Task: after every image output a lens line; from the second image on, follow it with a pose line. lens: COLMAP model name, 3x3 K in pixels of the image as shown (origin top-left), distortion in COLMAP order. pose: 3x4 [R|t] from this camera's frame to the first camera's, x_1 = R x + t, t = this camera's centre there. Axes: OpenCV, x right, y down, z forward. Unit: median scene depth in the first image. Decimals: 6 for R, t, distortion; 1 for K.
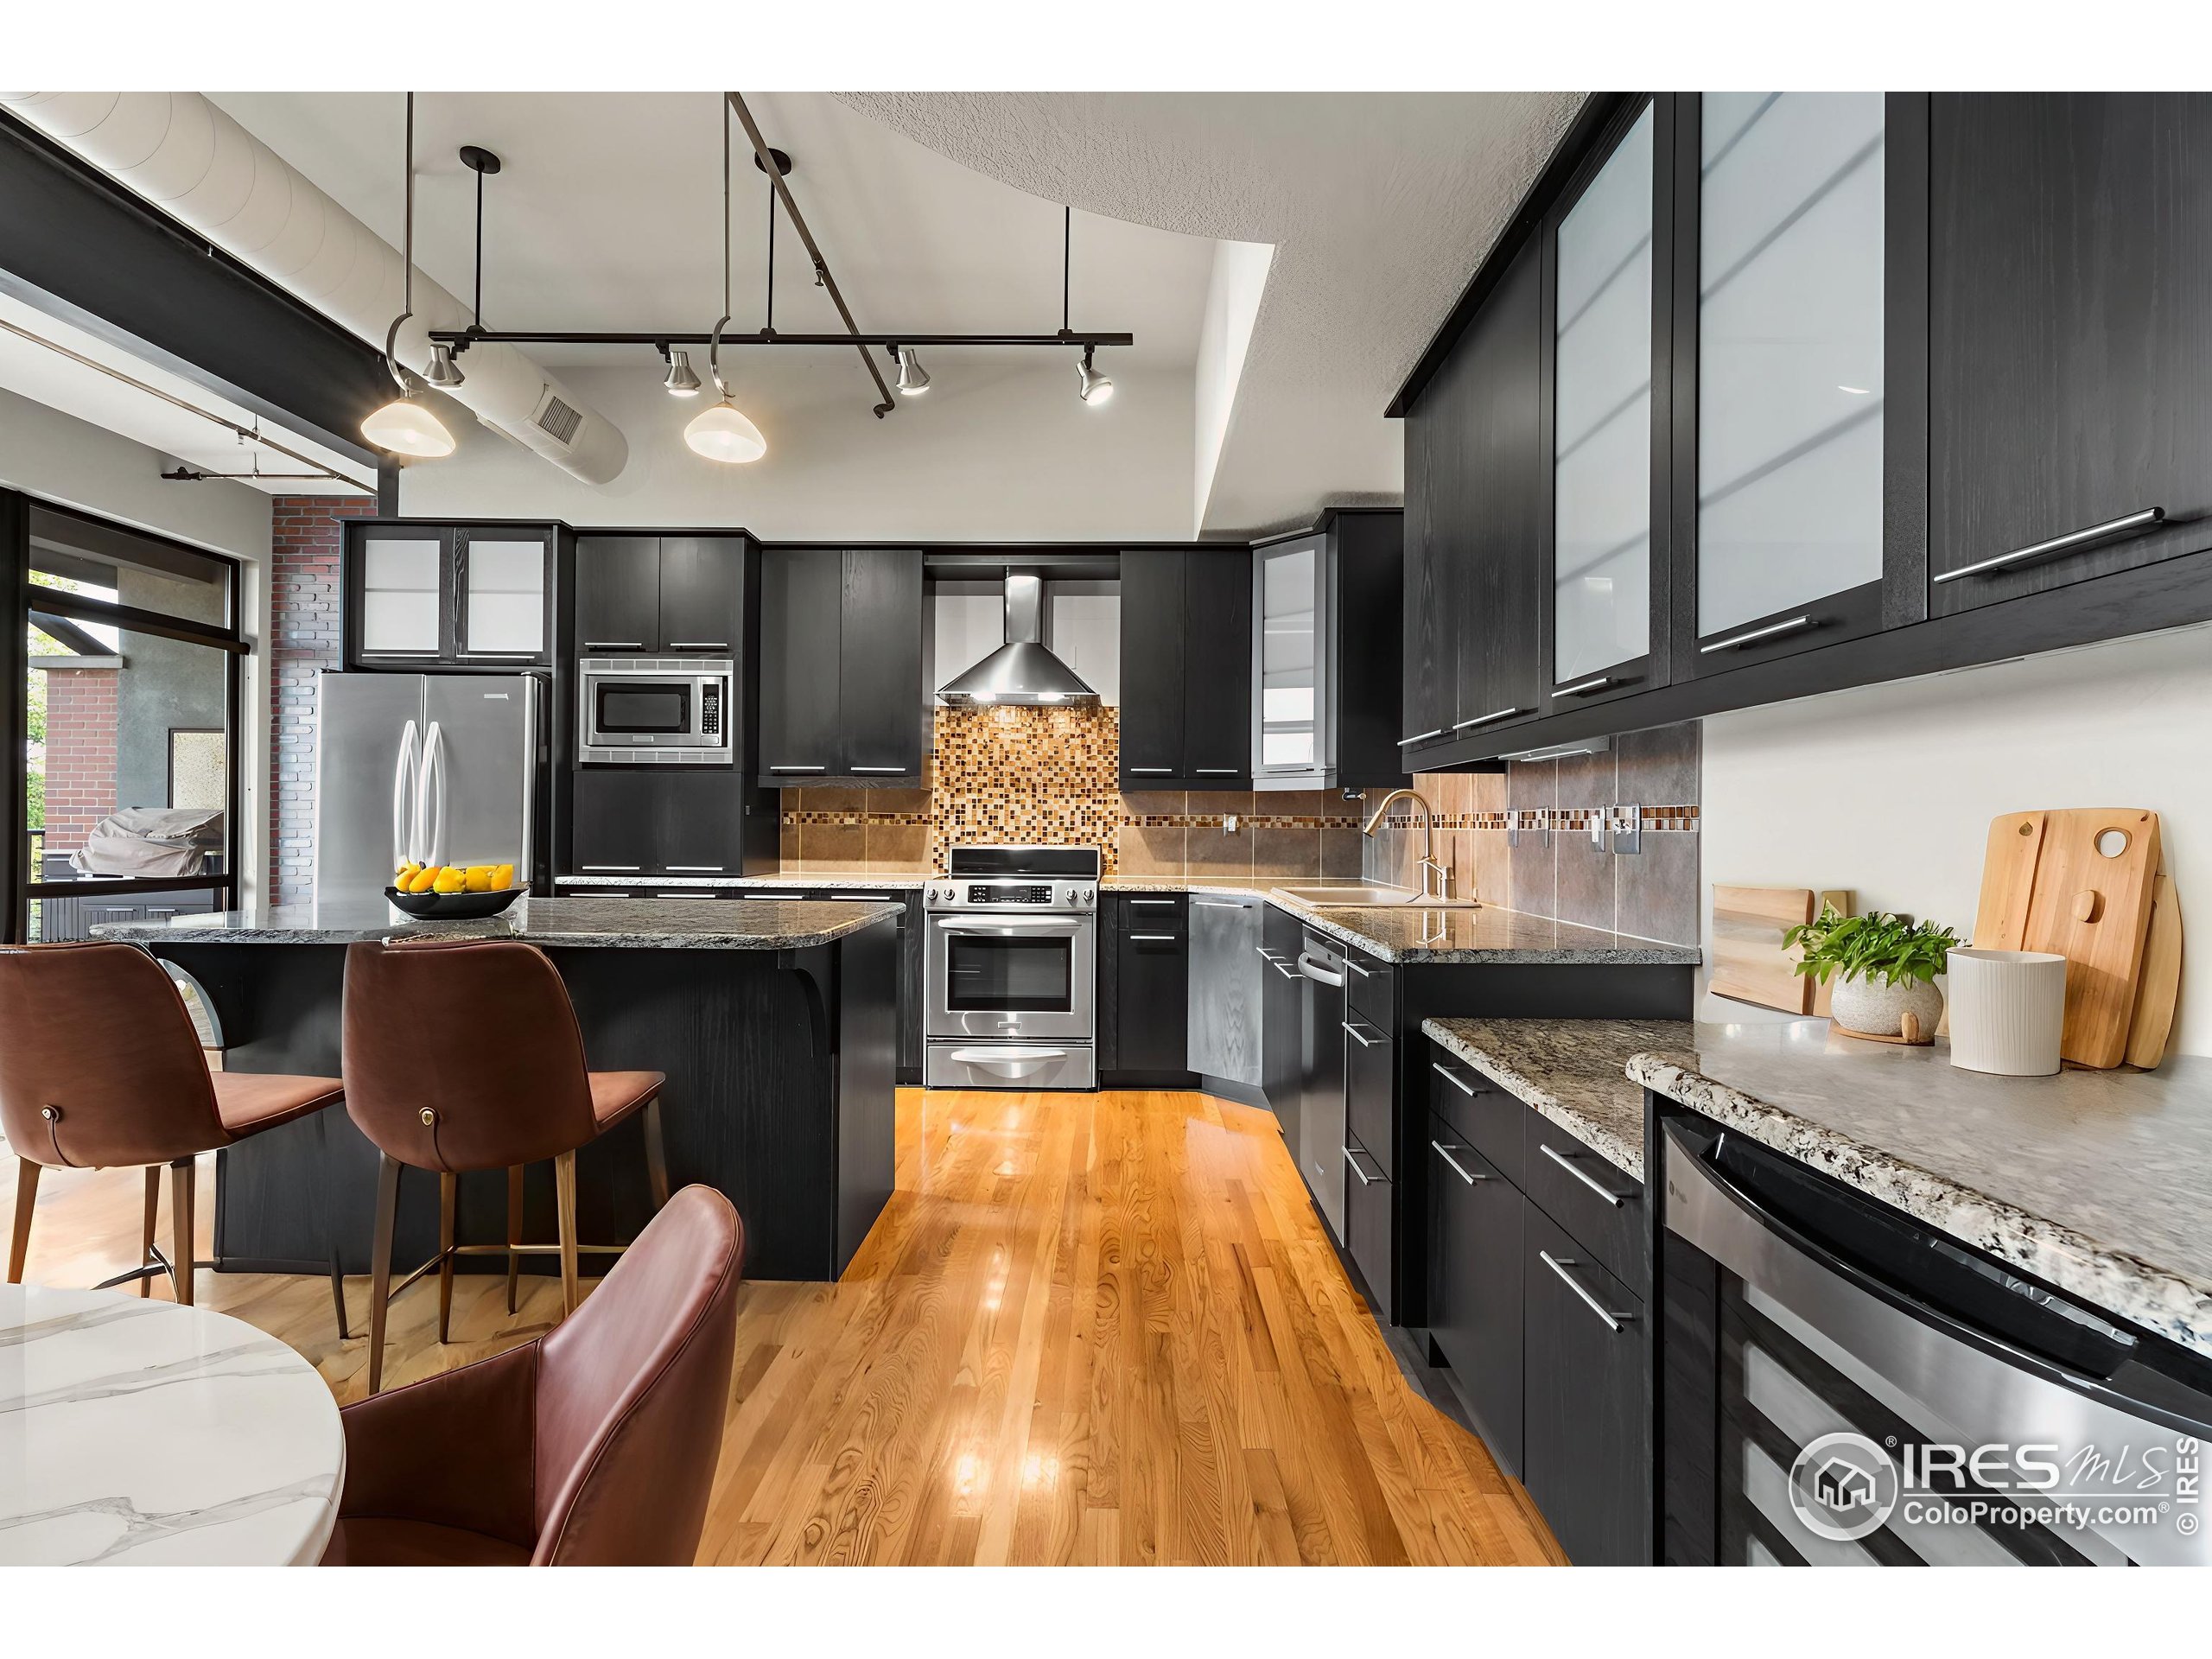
lens RADIAL K [[1003.1, 0, 1098.7], [0, 1003.1, 825.0], [0, 0, 1]] dist [0.001079, 0.000344]
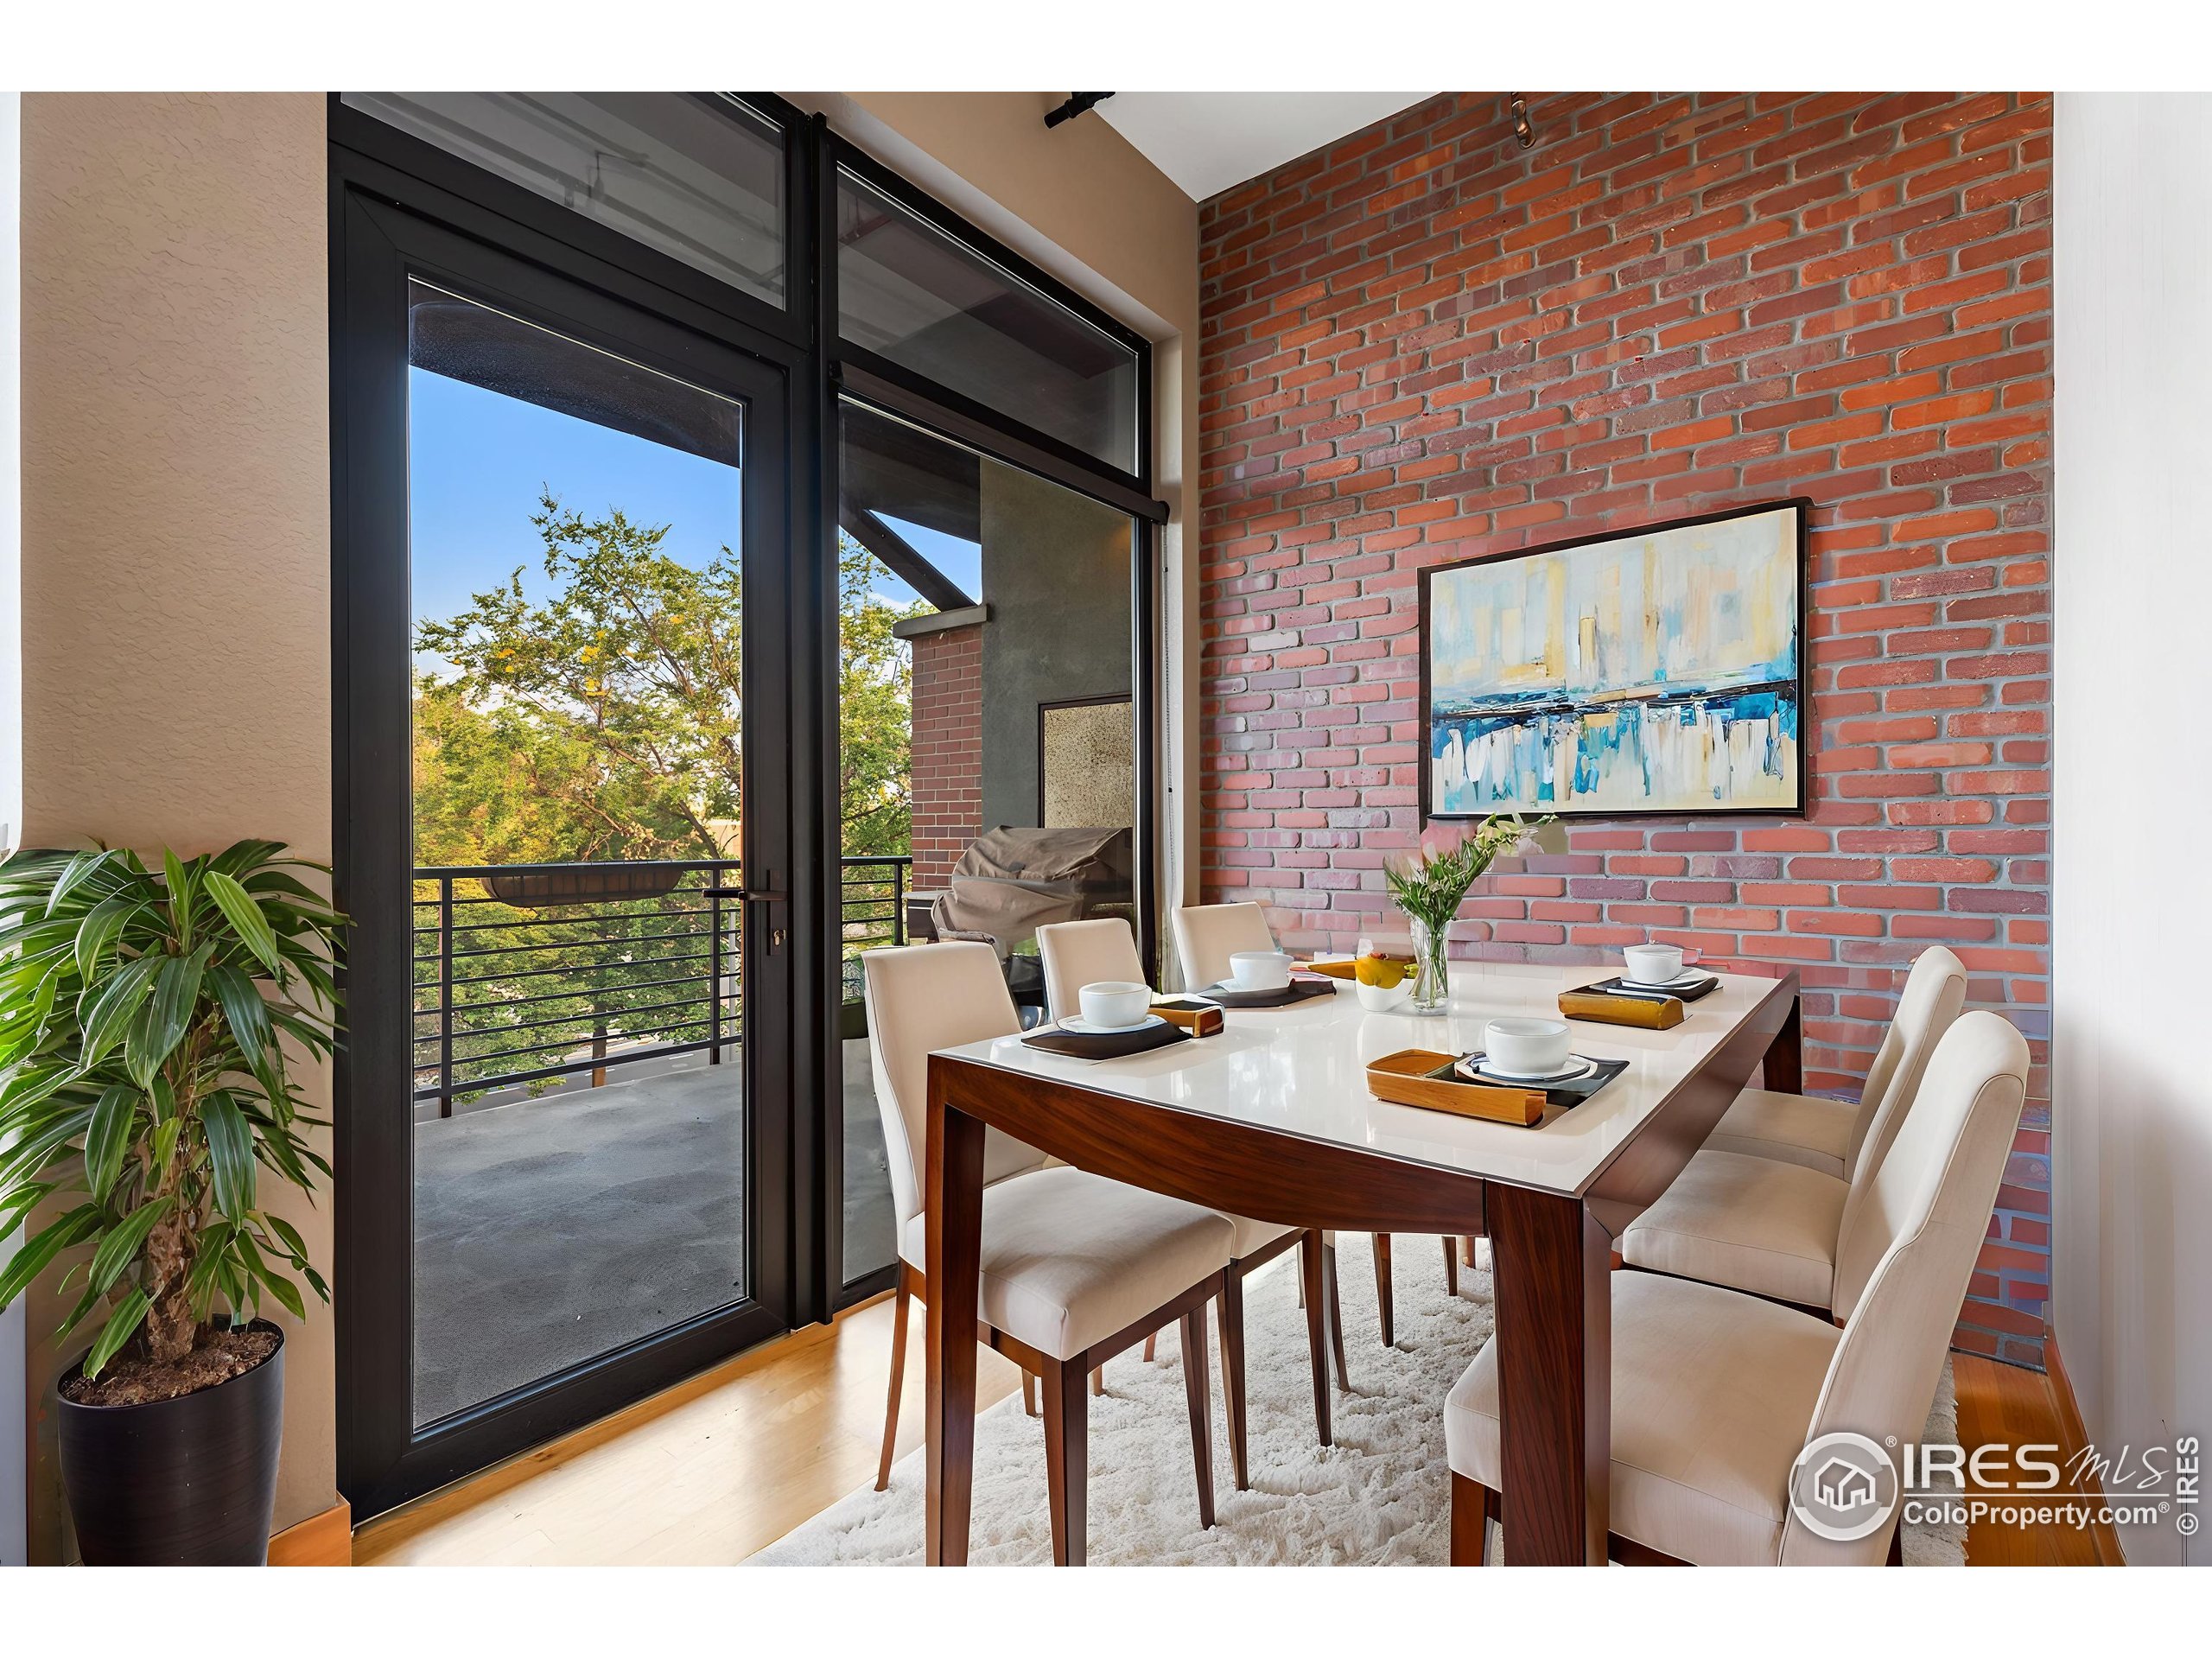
lens RADIAL K [[1003.1, 0, 1102.5], [0, 1003.1, 832.4], [0, 0, 1]] dist [0.001079, 0.000344]
pose [[0.794637, -0.012437, -0.606958, -0.512444], [0.011459, 0.999919, -0.005487, -0.010033], [0.606977, -0.002594, 0.794715, 0.521723]]
